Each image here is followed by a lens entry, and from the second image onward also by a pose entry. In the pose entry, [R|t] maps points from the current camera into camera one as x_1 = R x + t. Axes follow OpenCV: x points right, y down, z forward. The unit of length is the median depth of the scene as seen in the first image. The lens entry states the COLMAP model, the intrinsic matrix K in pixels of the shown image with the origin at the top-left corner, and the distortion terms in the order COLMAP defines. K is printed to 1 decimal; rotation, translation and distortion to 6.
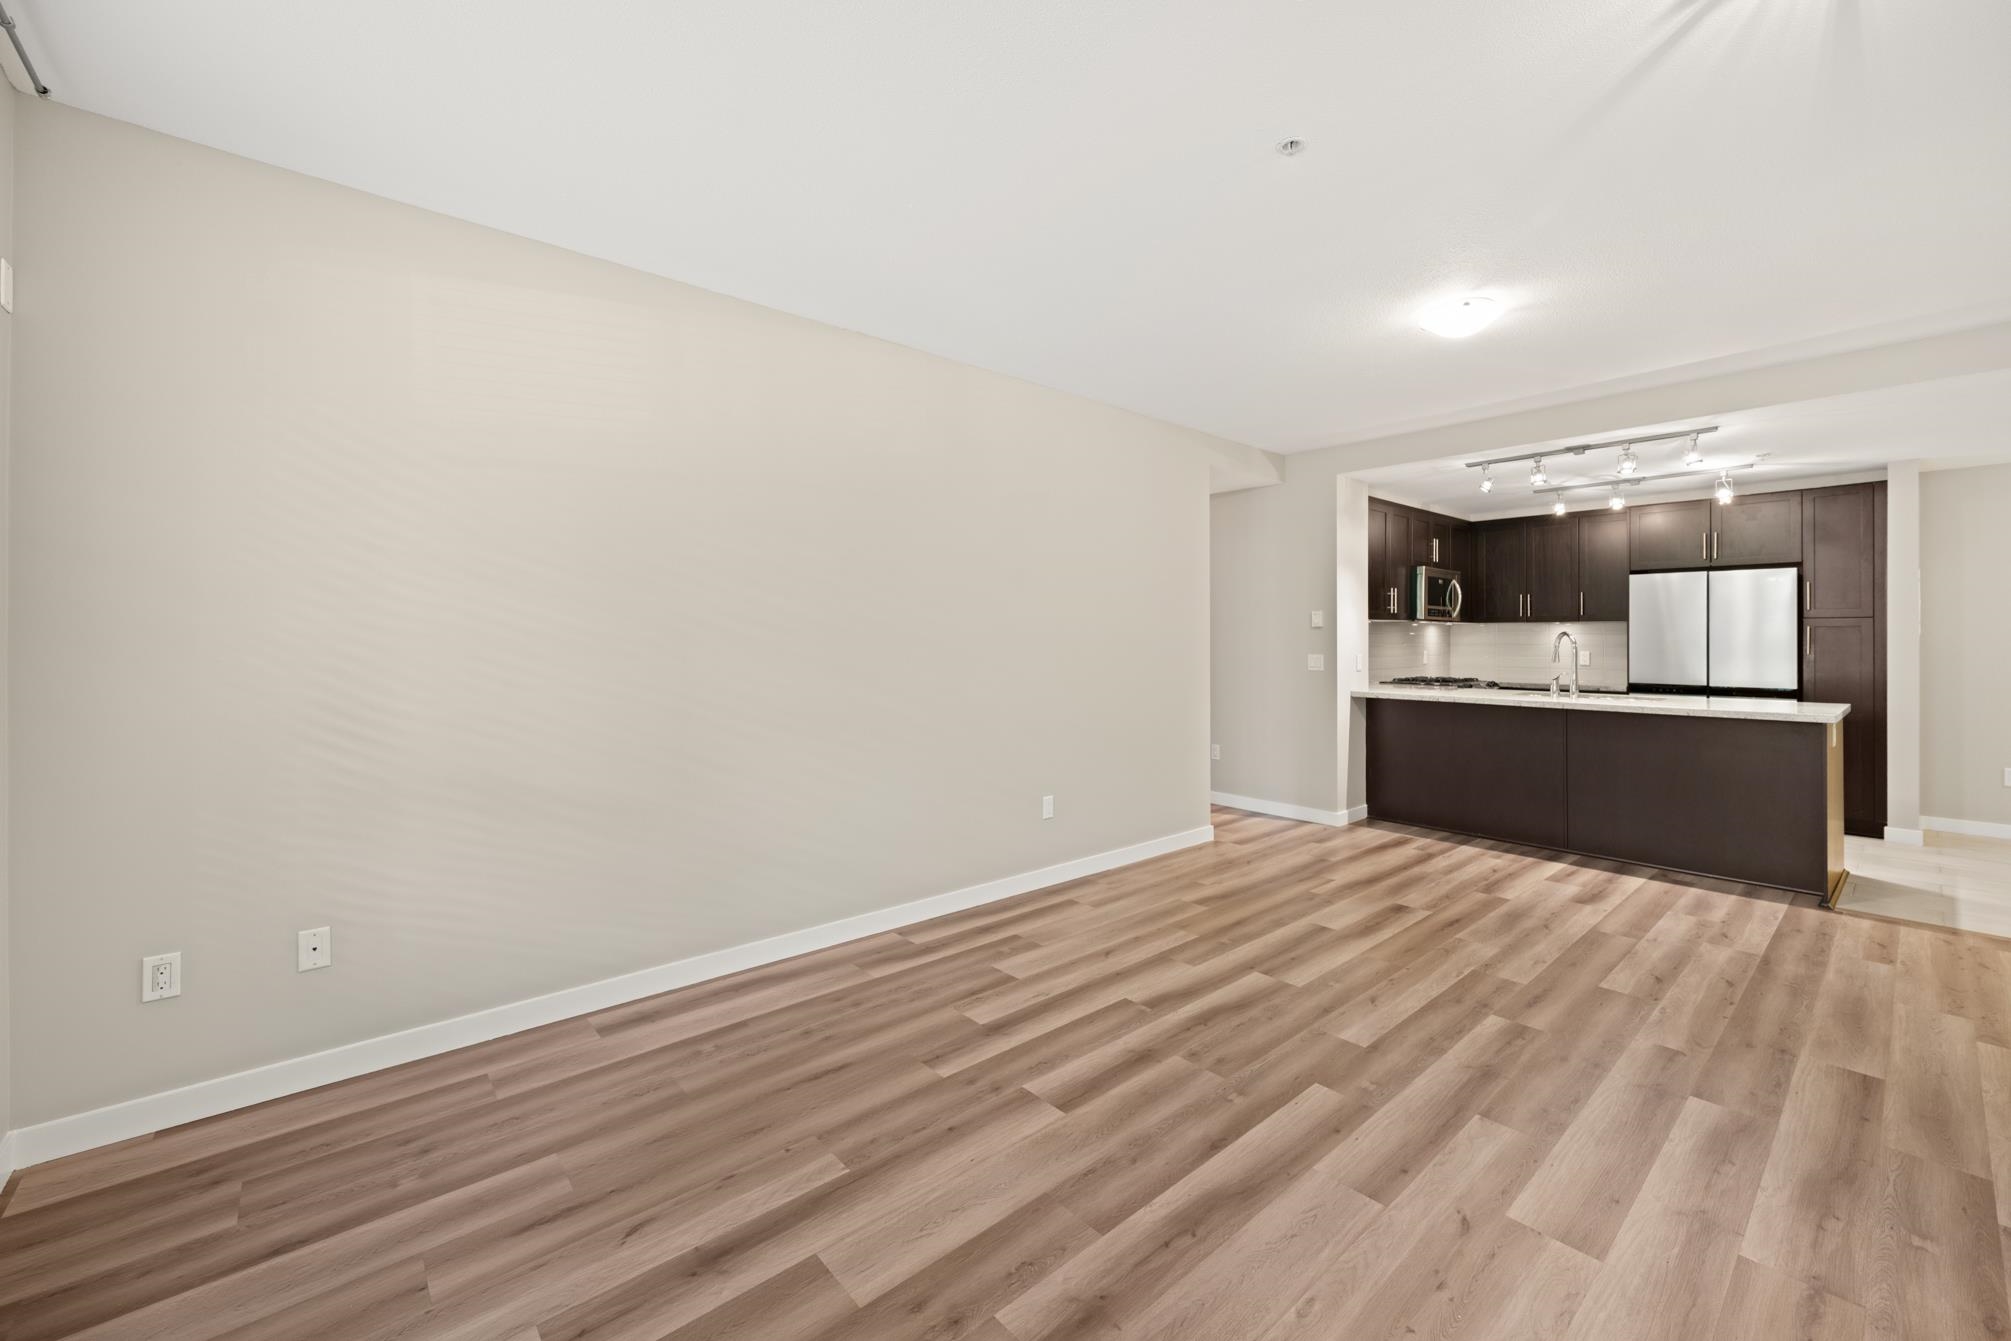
lens RADIAL K [[795.8, 0, 1016.1], [0, 795.8, 638.6], [0, 0, 1]] dist [-0.001254, 0.000148]
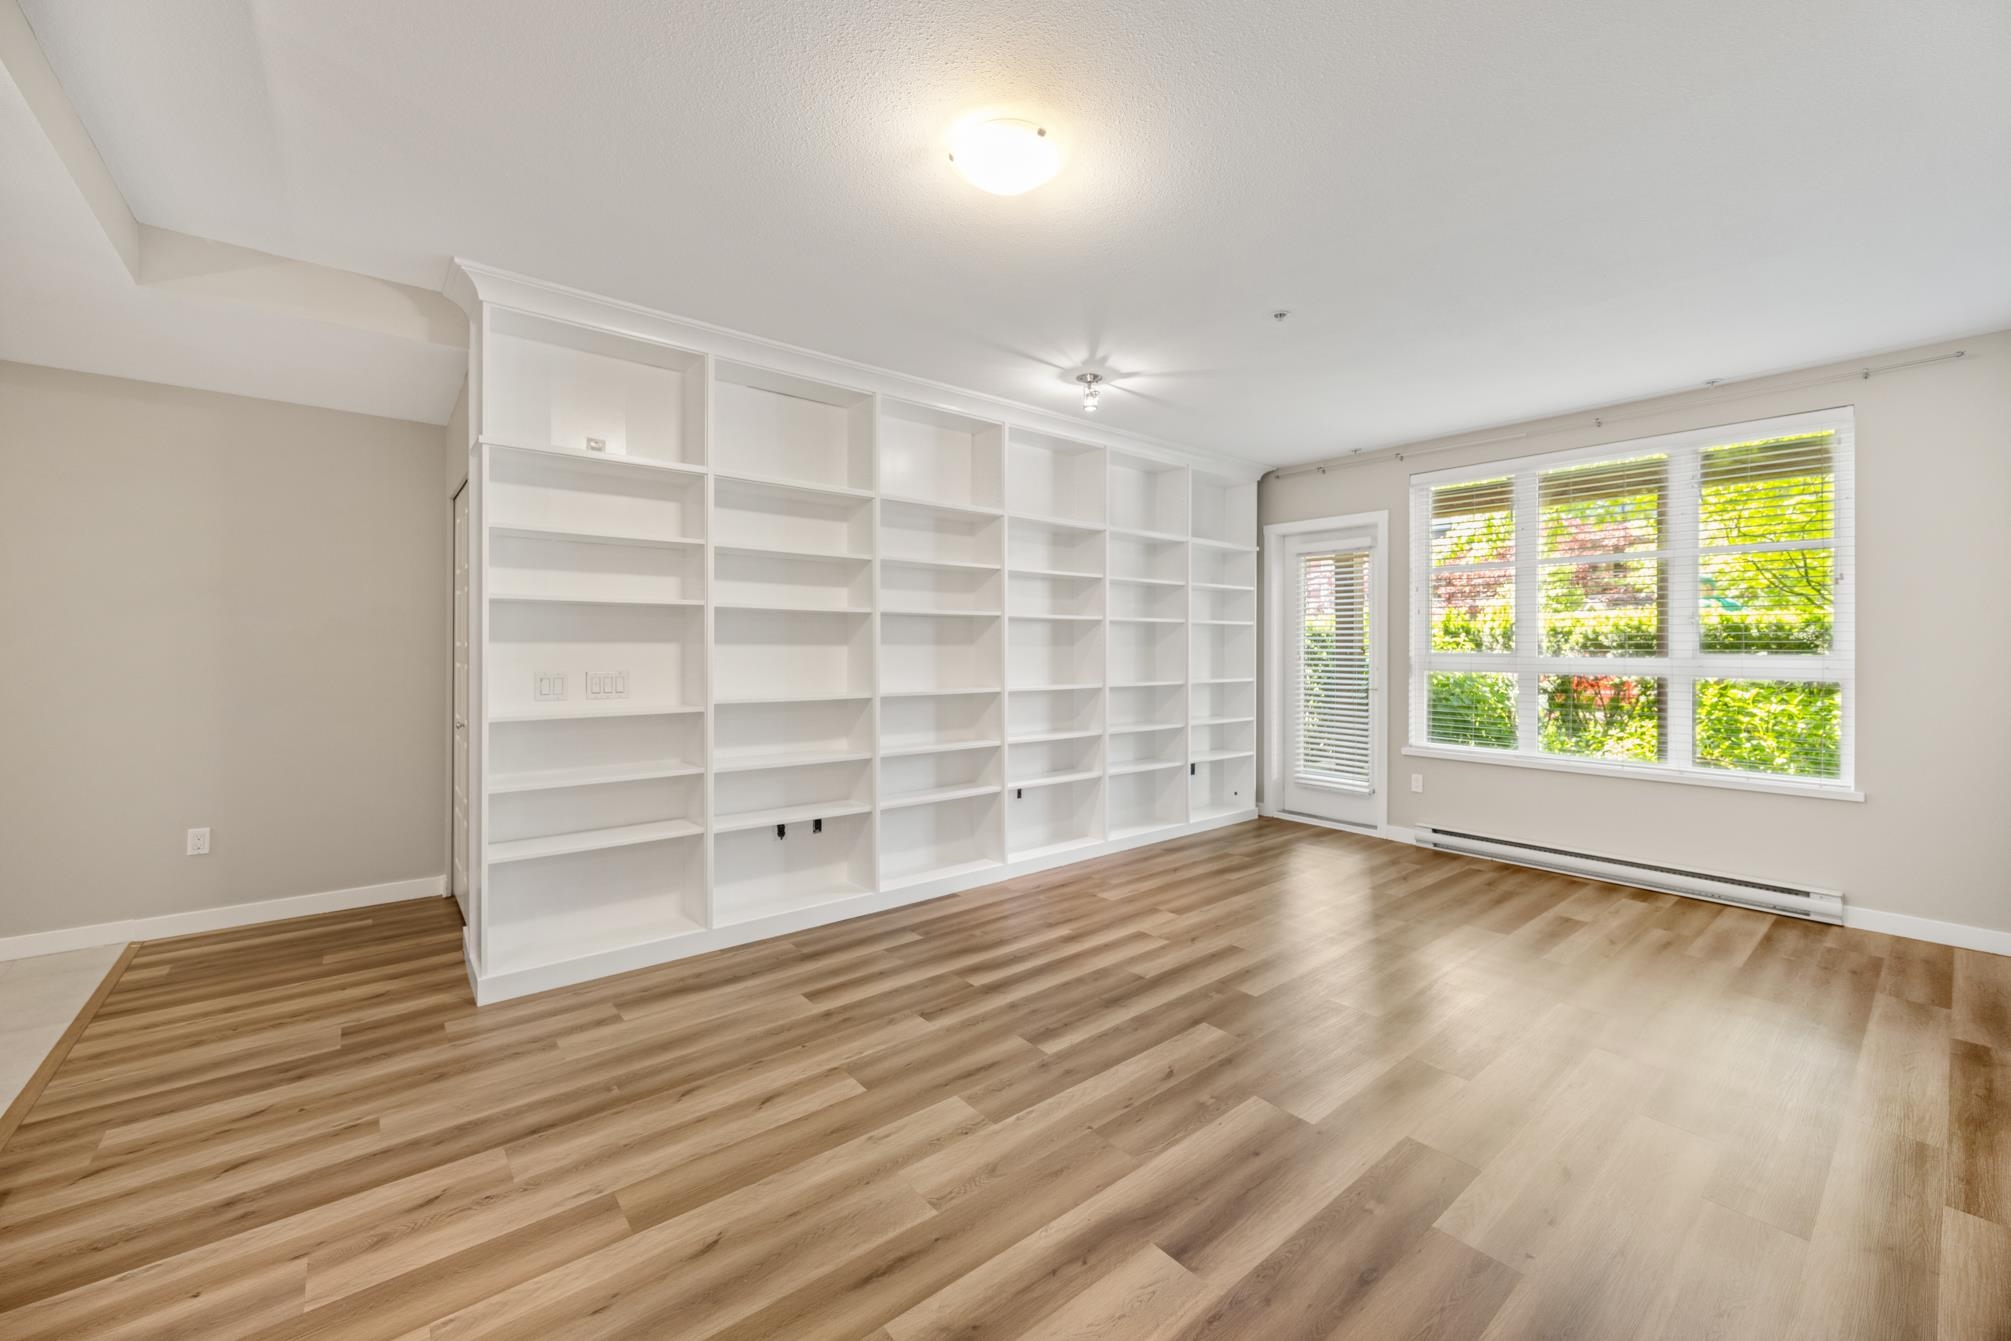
lens RADIAL K [[795.8, 0, 1017.6], [0, 795.8, 650.7], [0, 0, 1]] dist [-0.001254, 0.000148]
pose [[-0.999685, -0.003671, 0.024839, 0.495455], [-0.003476, 0.999963, 0.007902, 0.000181], [-0.024867, 0.007814, -0.999660, 1.546473]]
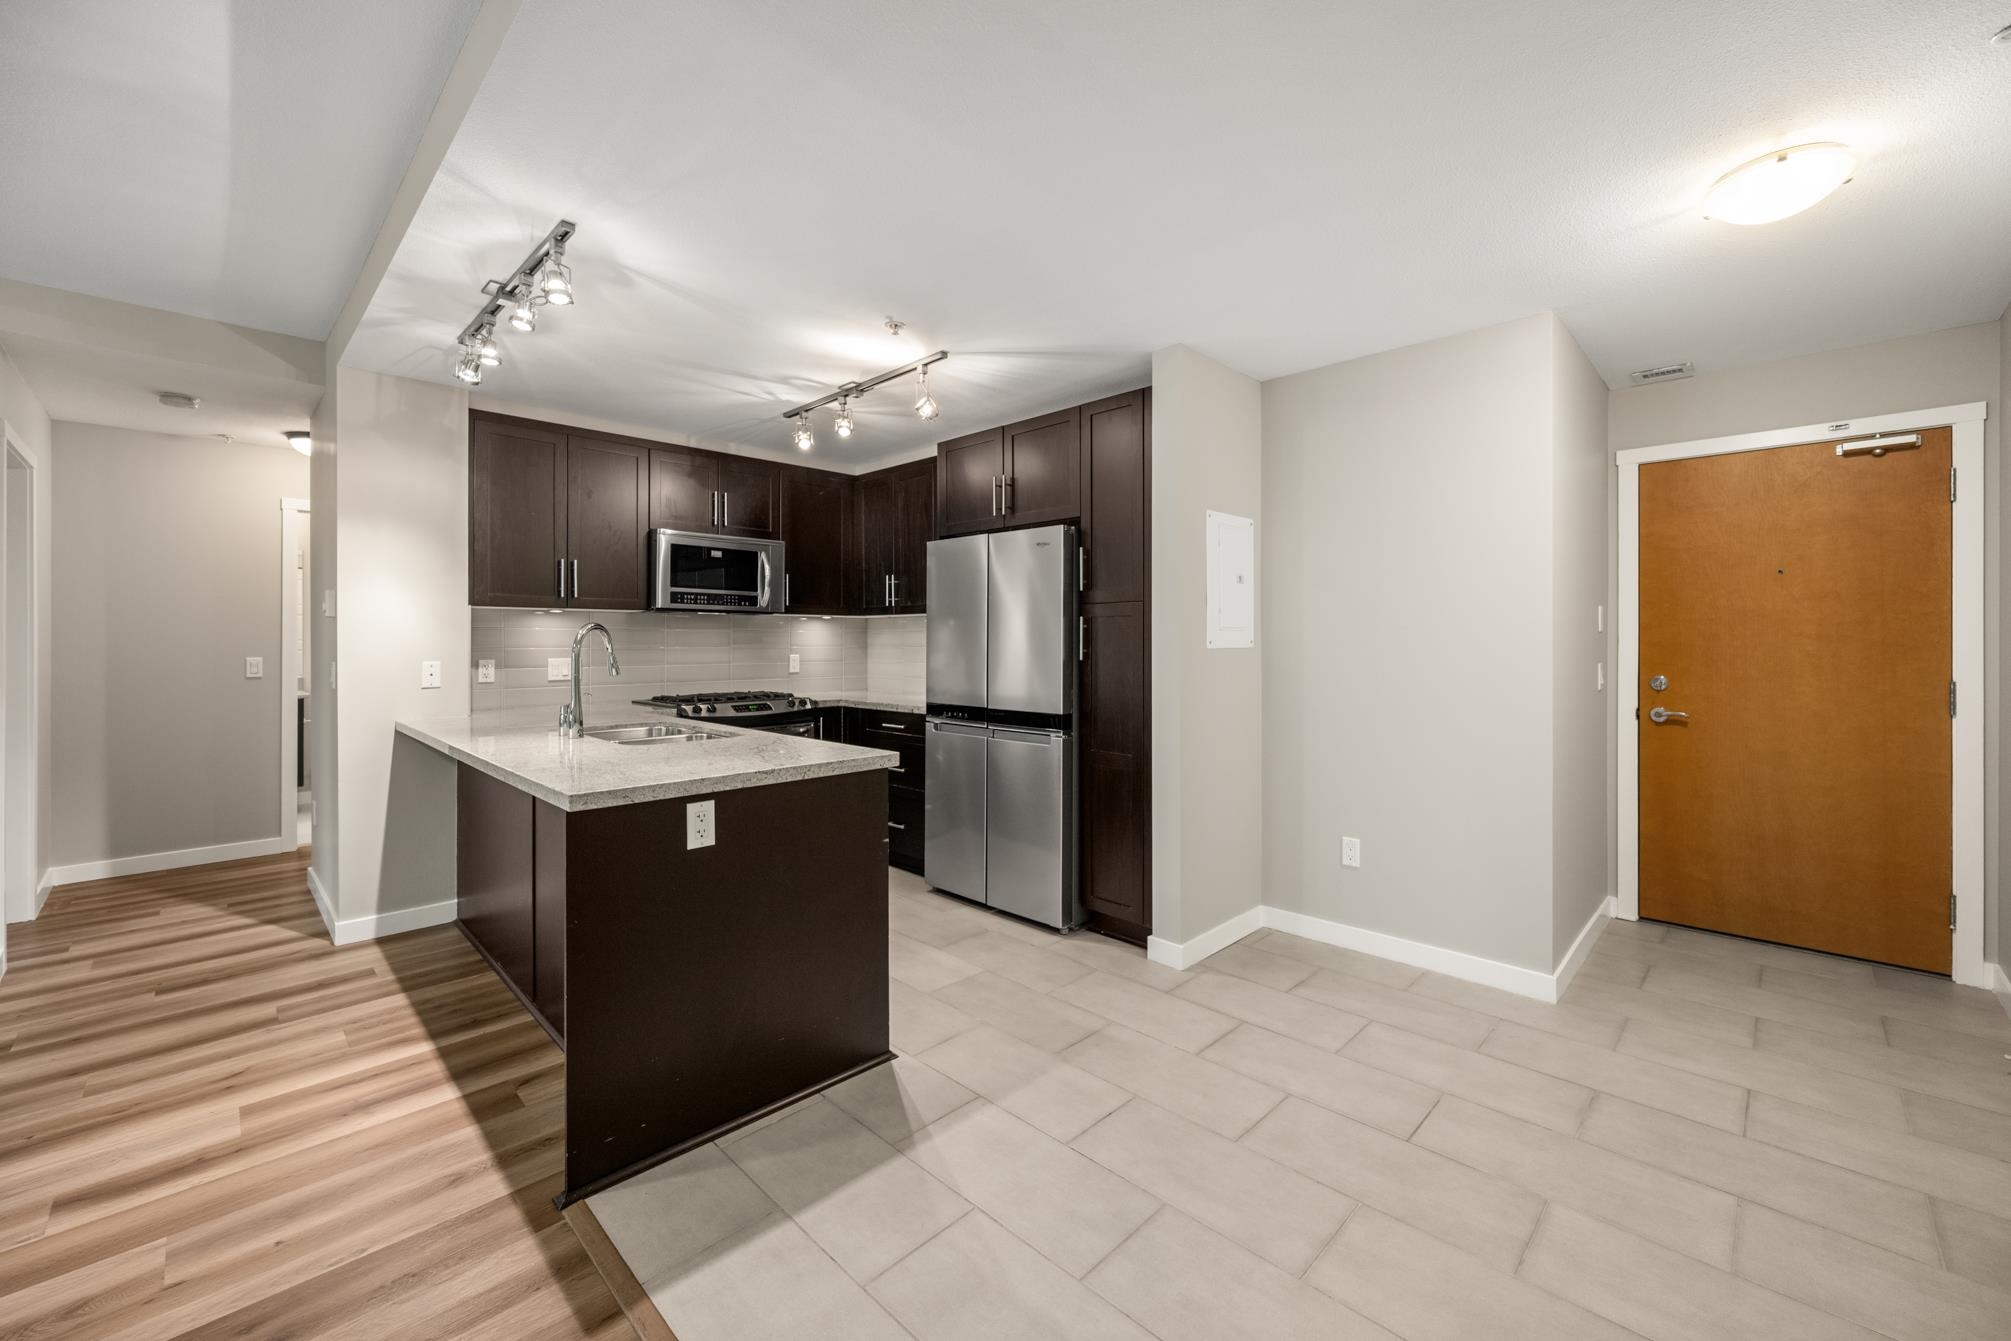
lens RADIAL K [[795.8, 0, 1008.9], [0, 795.8, 641.5], [0, 0, 1]] dist [-0.001254, 0.000148]
pose [[0.997339, -0.000671, 0.072900, 1.402691], [0.000653, 1.000000, 0.000263, 0.006902], [-0.072900, -0.000215, 0.997339, 0.572733]]
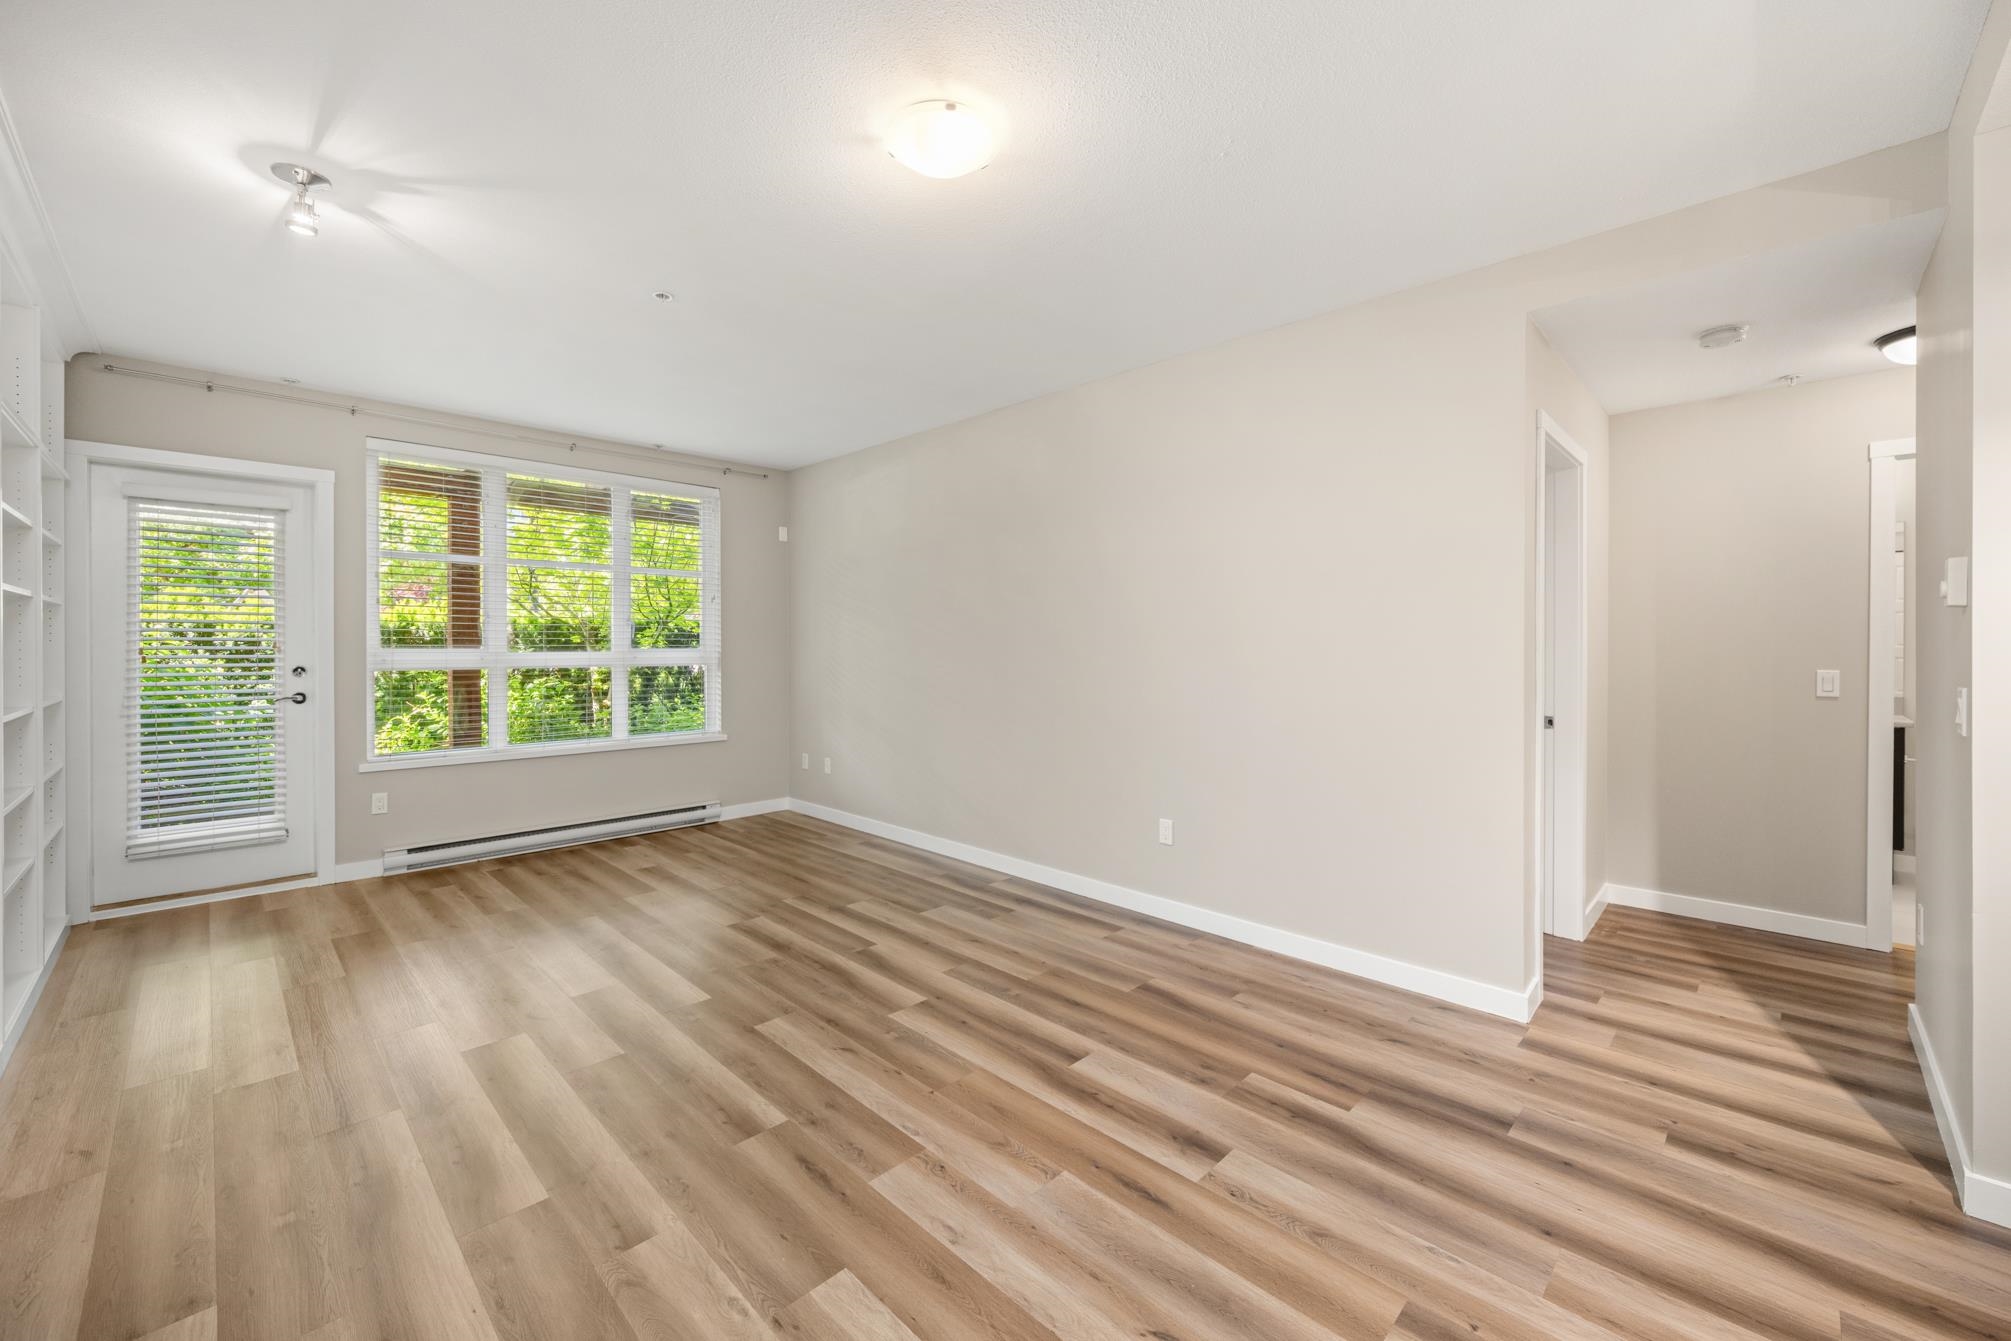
lens RADIAL K [[795.8, 0, 1012.6], [0, 795.8, 647.0], [0, 0, 1]] dist [-0.001254, 0.000148]
pose [[0.074588, 0.002189, -0.997212, 1.125778], [-0.002070, 0.999996, 0.002041, 0.004791], [0.997212, 0.001912, 0.074592, 0.937143]]
